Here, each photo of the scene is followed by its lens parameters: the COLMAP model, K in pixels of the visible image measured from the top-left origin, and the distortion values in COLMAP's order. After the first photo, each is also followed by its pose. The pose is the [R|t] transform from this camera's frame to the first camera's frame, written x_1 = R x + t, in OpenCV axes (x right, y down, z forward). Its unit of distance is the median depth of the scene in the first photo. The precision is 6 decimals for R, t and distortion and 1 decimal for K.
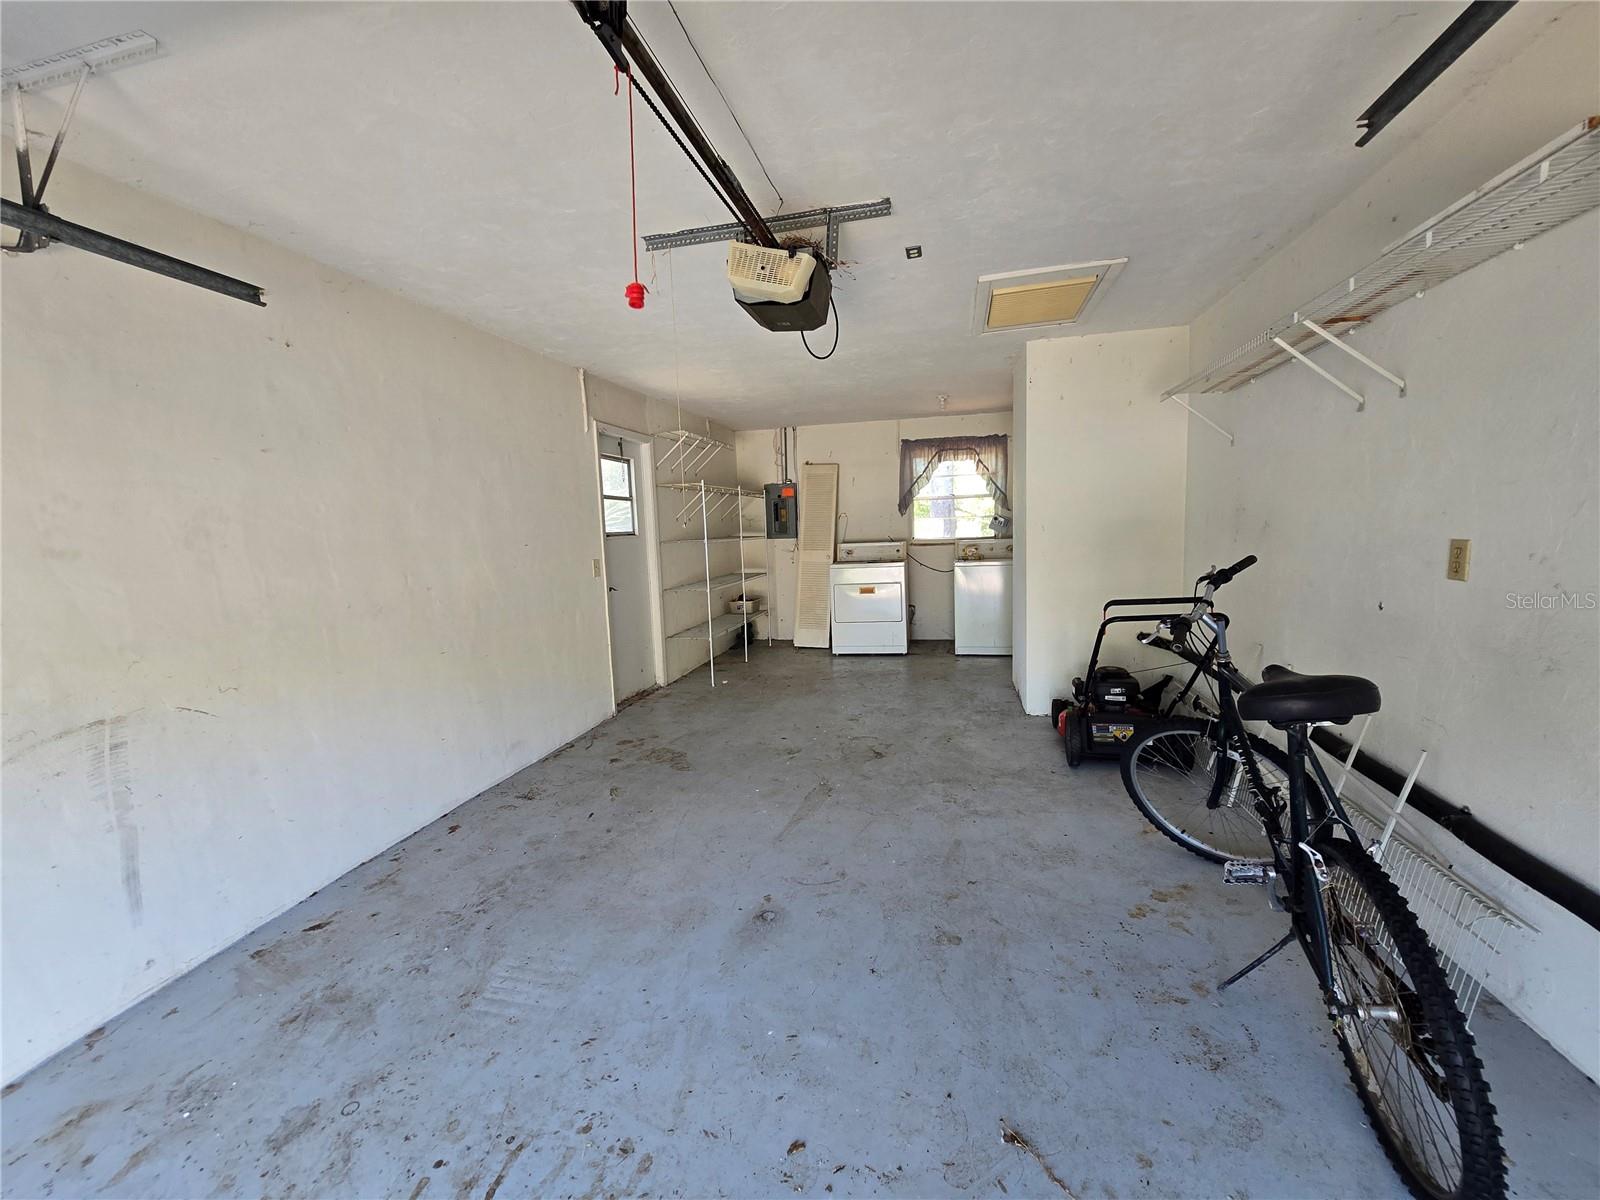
lens RADIAL K [[657.0, 0, 797.6], [0, 657.0, 599.1], [0, 0, 1]] dist [-0.003193, -0.000097]
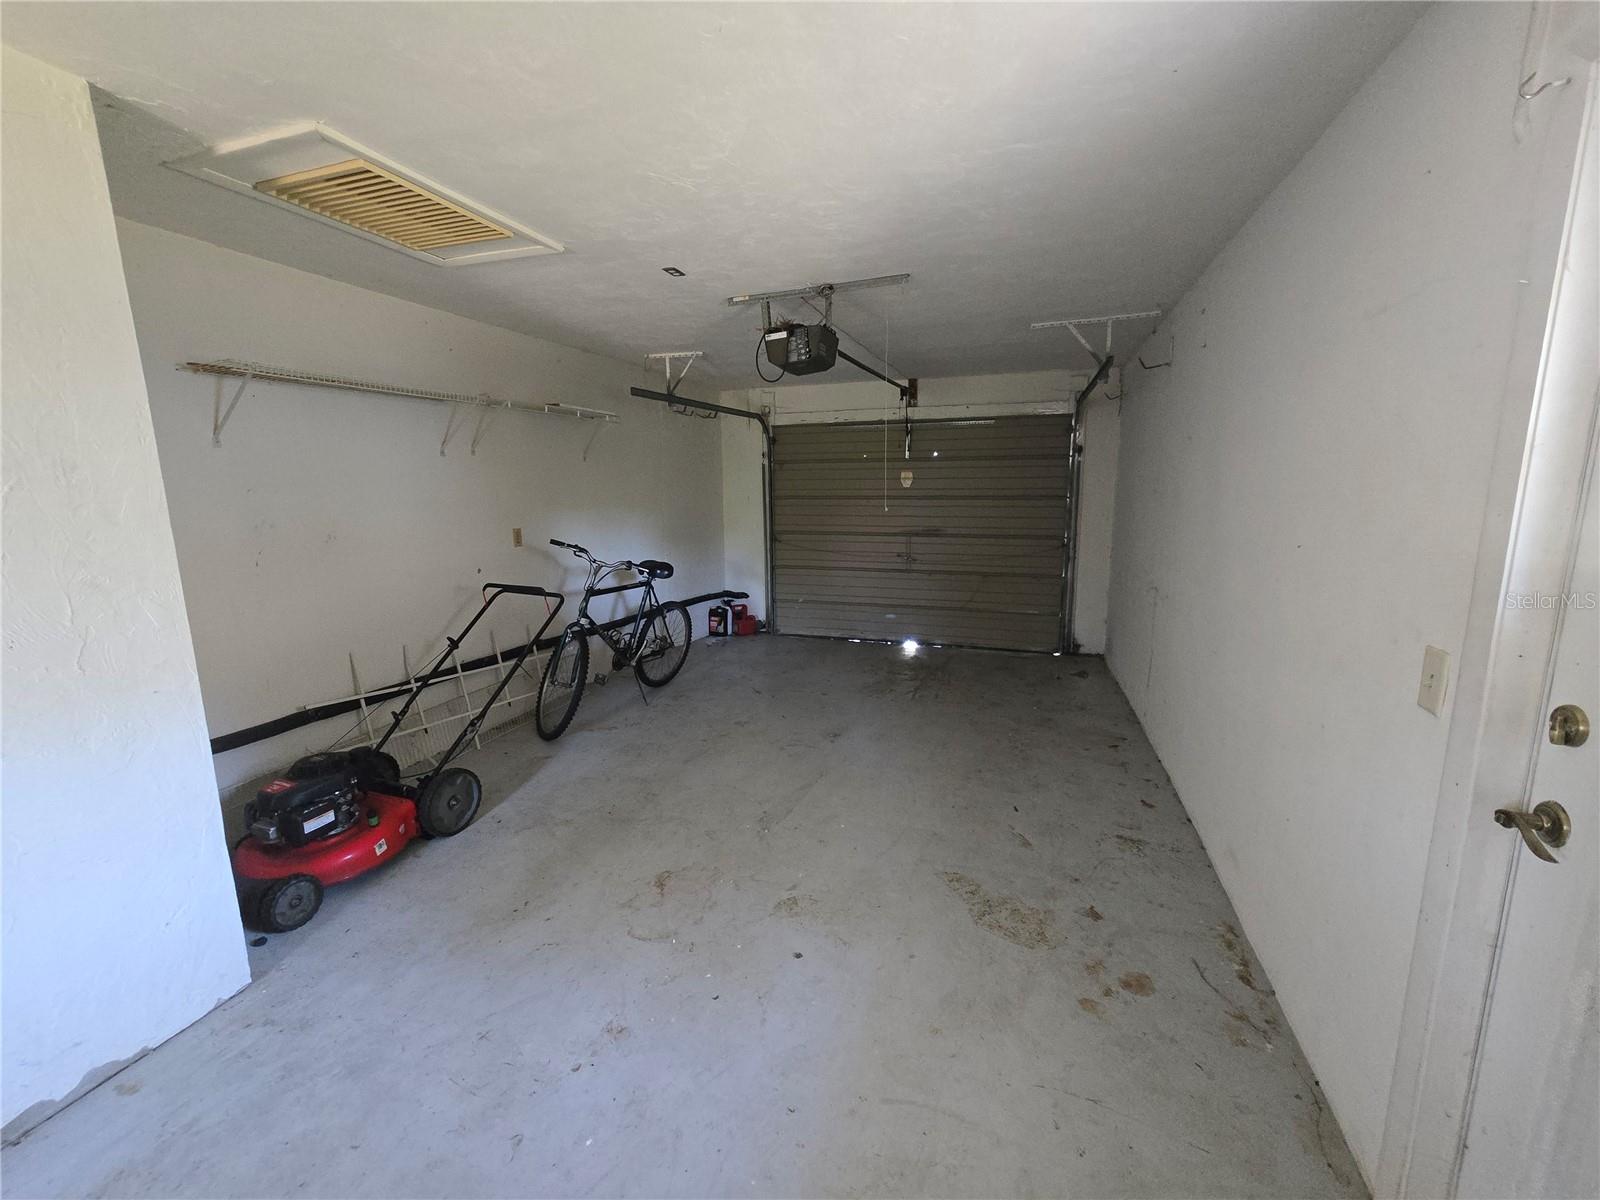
lens RADIAL K [[657.0, 0, 797.6], [0, 657.0, 599.1], [0, 0, 1]] dist [-0.003193, -0.000097]
pose [[-0.993603, 0.033999, 0.107690, -0.100287], [0.062736, 0.959097, 0.276038, -0.225608], [-0.093900, 0.281028, -0.955095, 1.680908]]
